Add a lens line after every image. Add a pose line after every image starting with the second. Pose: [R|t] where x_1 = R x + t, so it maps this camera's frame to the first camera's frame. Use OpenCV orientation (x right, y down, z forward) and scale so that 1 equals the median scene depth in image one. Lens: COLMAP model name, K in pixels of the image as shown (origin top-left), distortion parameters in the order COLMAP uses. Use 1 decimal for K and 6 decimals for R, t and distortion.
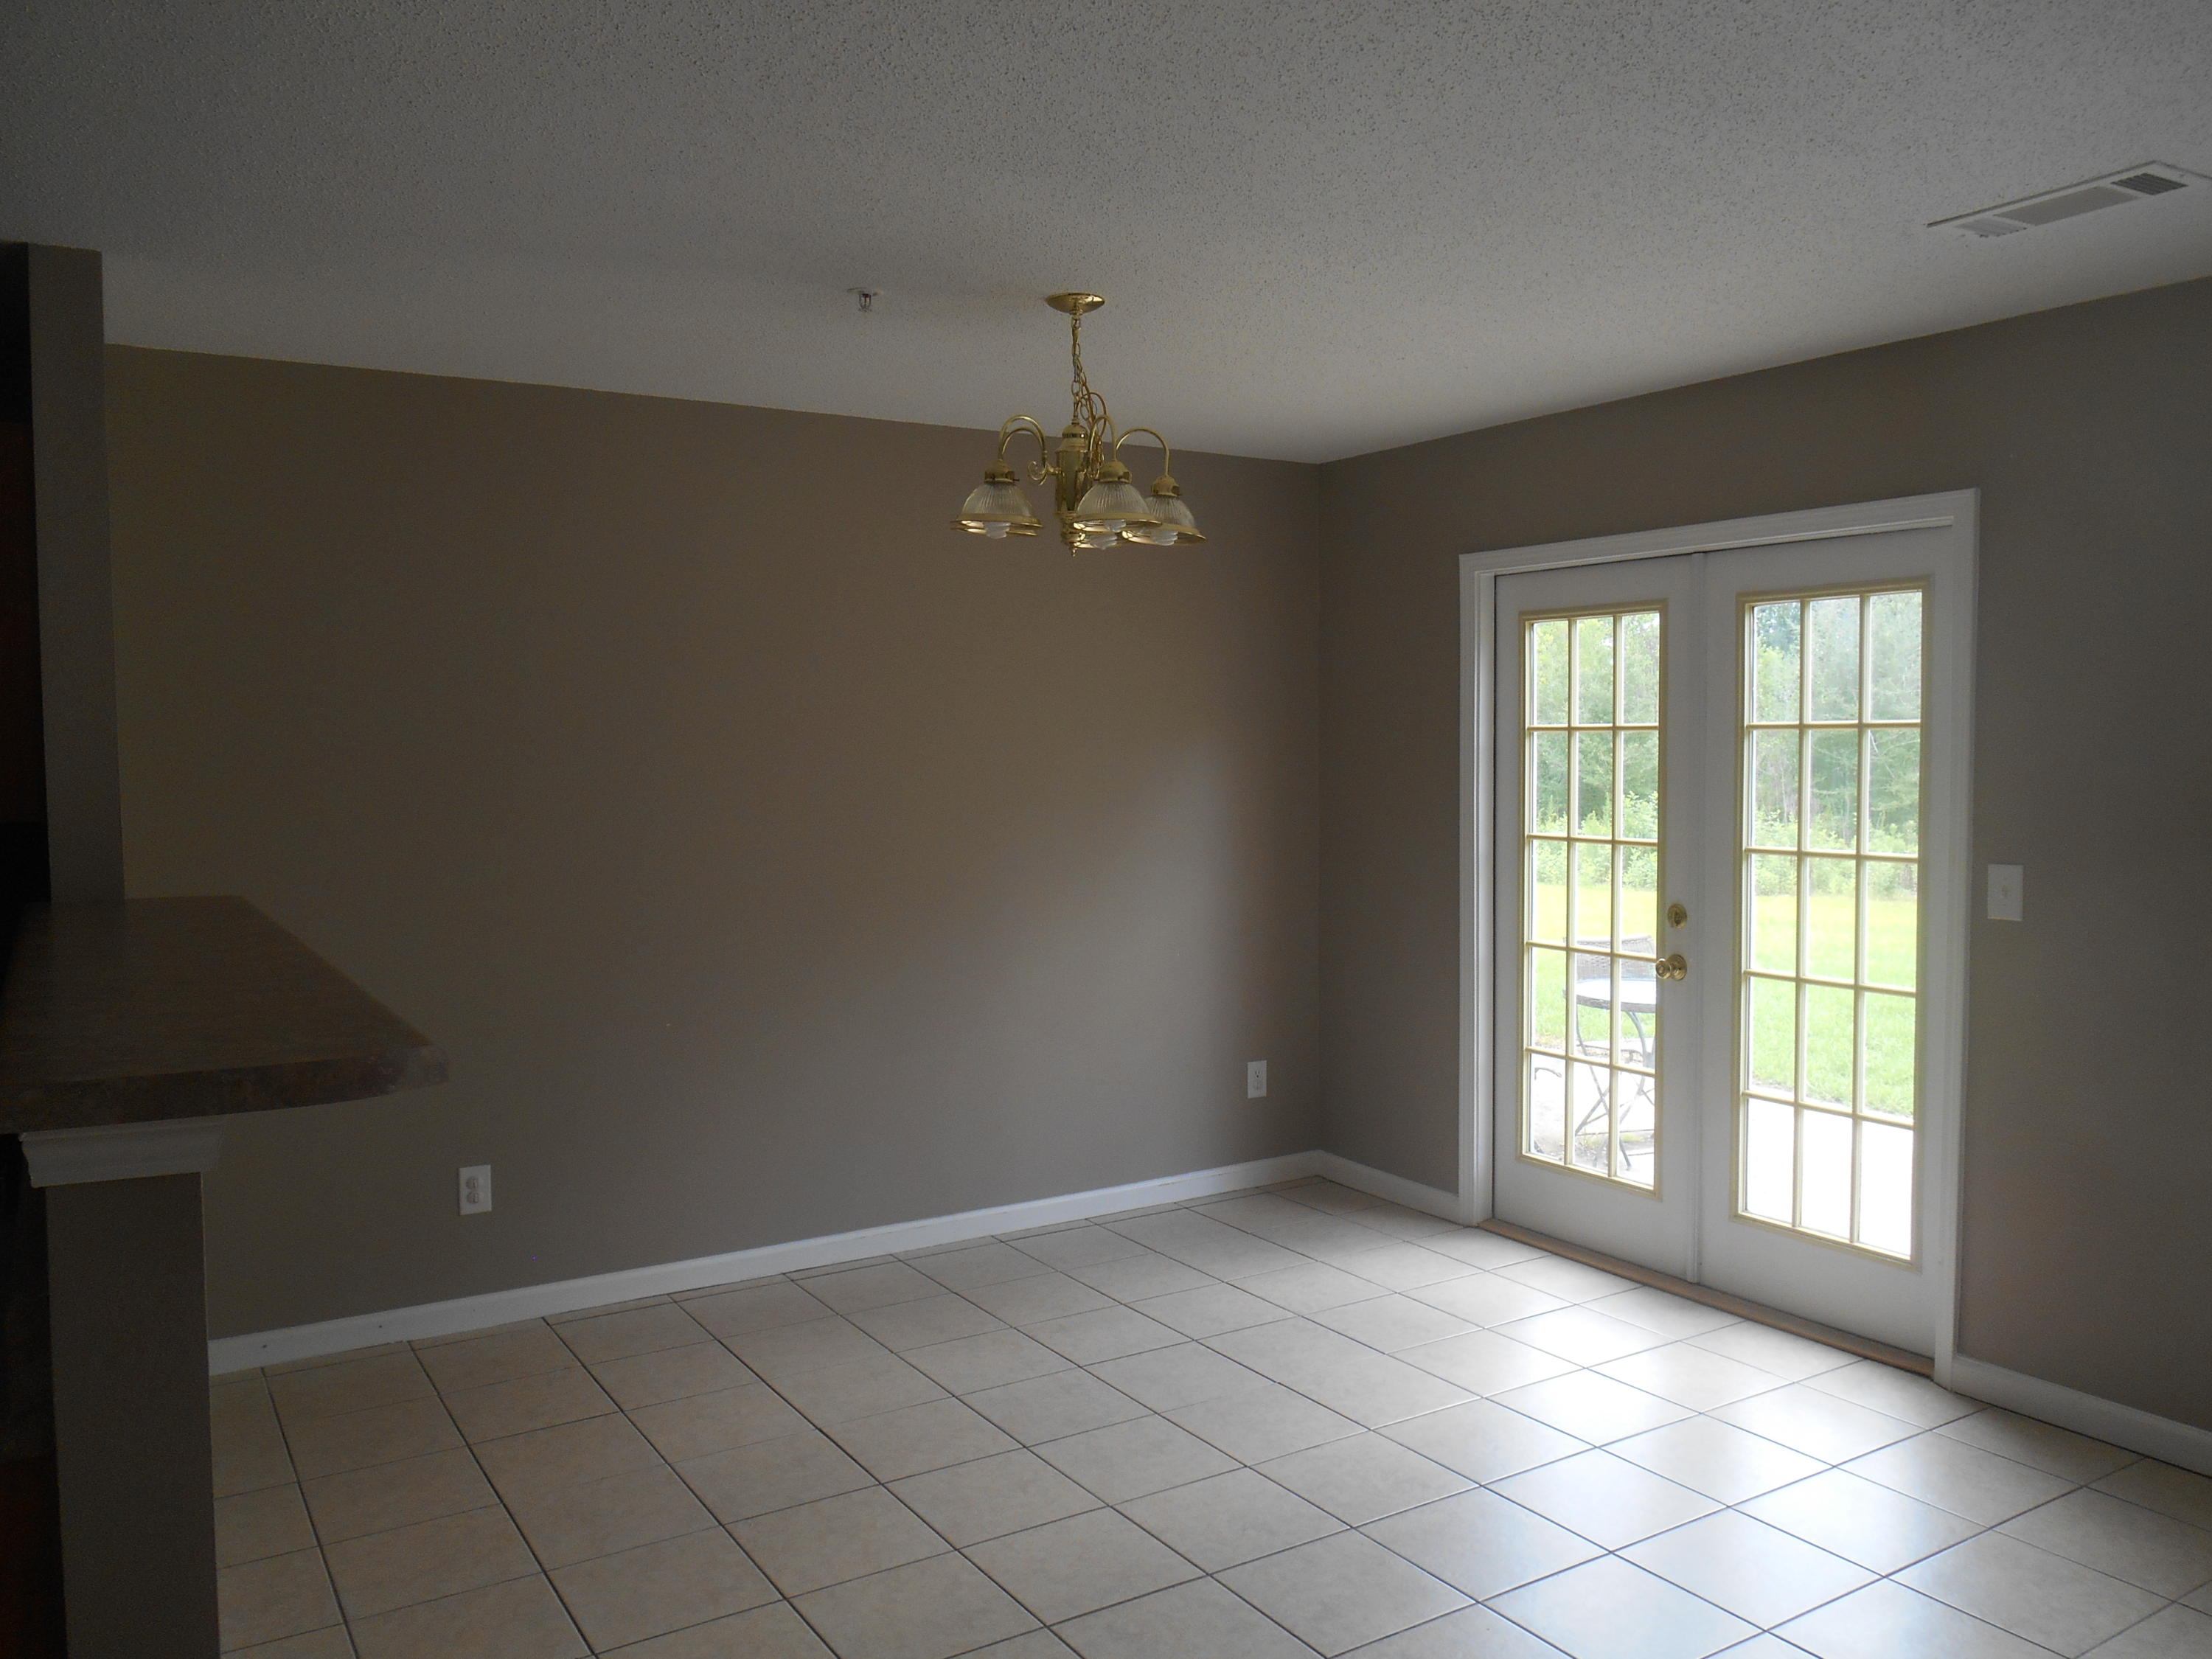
lens RADIAL K [[1679.5, 0, 1105.9], [0, 1679.5, 835.4], [0, 0, 1]] dist [-0.039955, 0.004633]
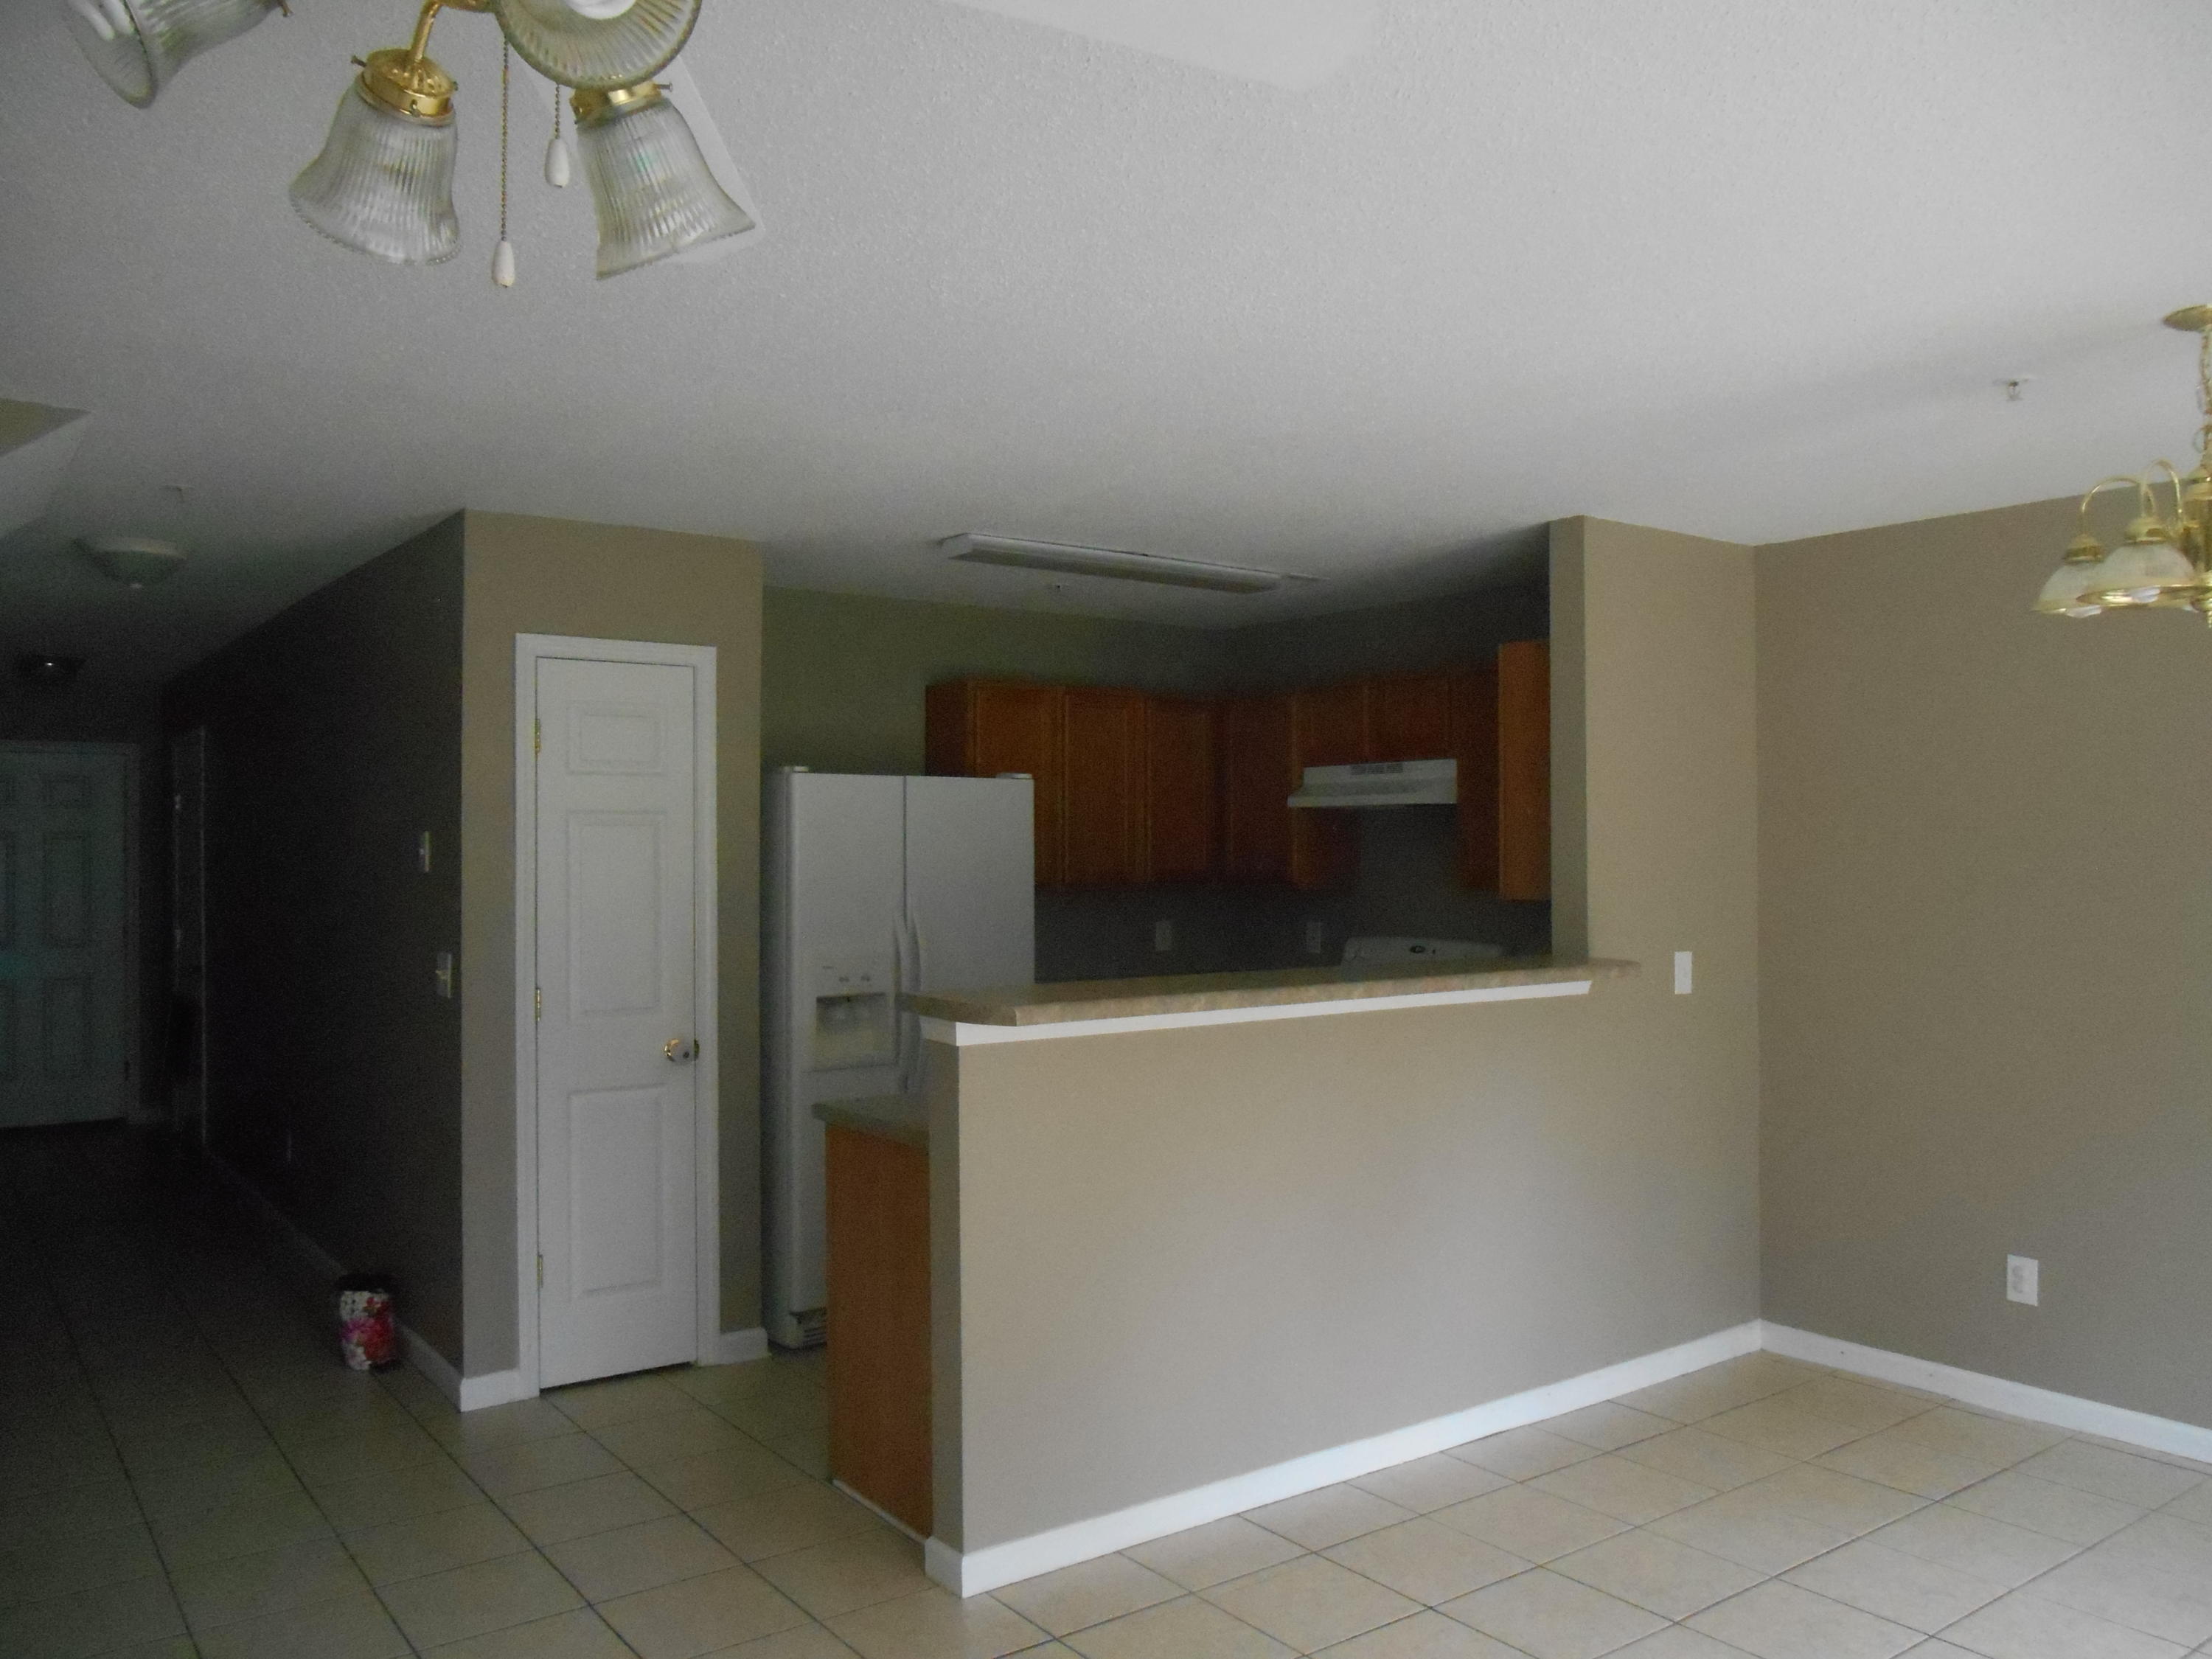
lens RADIAL K [[1679.5, 0, 1105.7], [0, 1679.5, 834.5], [0, 0, 1]] dist [-0.039955, 0.004633]
pose [[0.068524, 0.002877, -0.997645, 0.618463], [-0.053461, 0.998570, -0.000793, -0.032718], [0.996216, 0.053389, 0.068580, 0.357767]]
